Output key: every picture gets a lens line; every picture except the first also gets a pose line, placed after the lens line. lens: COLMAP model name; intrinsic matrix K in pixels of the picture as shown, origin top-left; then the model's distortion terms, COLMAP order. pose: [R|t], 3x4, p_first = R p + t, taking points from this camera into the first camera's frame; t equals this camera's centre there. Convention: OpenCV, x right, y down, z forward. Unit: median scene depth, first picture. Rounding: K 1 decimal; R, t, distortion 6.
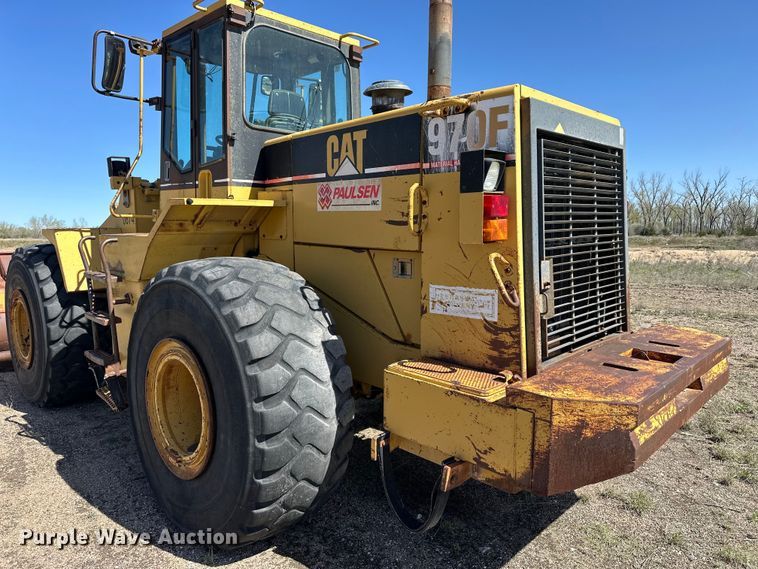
lens RADIAL K [[512.4, 0, 379.0], [0, 512.4, 284.5], [0, 0, 1]] dist [0.138531, -0.179751]
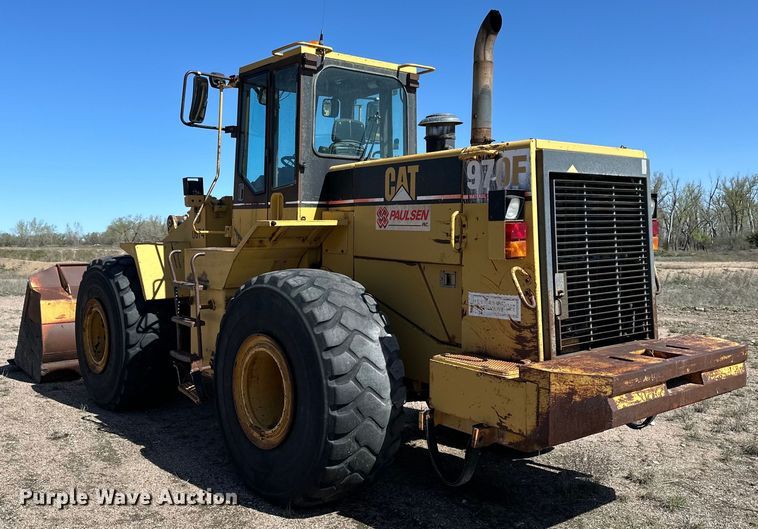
lens RADIAL K [[678.6, 0, 347.4], [0, 678.6, 270.3], [0, 0, 1]] dist [0.136112, -0.003856]
pose [[0.990311, 0.009632, -0.138530, 0.032843], [-0.017534, 0.998280, -0.055937, 0.038980], [0.137753, 0.057824, 0.988777, -0.572691]]
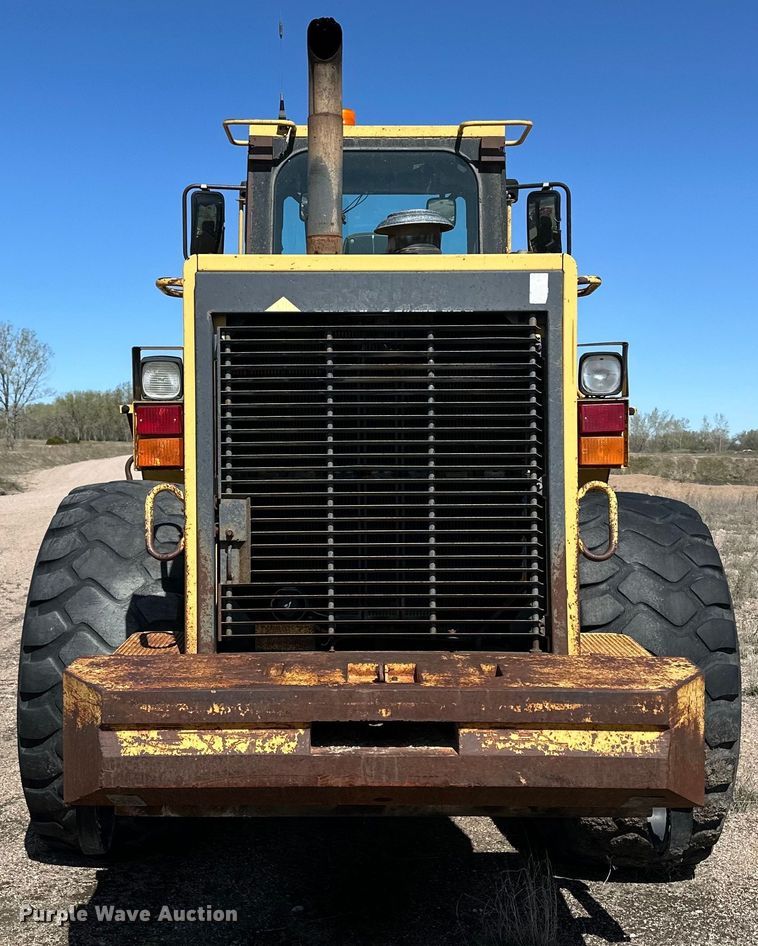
lens RADIAL K [[1108.1, 0, 379.0], [0, 1108.1, 473.0], [0, 0, 1]] dist [0.147546, 0.001203]
pose [[0.704888, 0.036561, -0.708375, 1.172485], [-0.087926, 0.995472, -0.036114, -0.034927], [0.703848, 0.087741, 0.704911, 0.082179]]
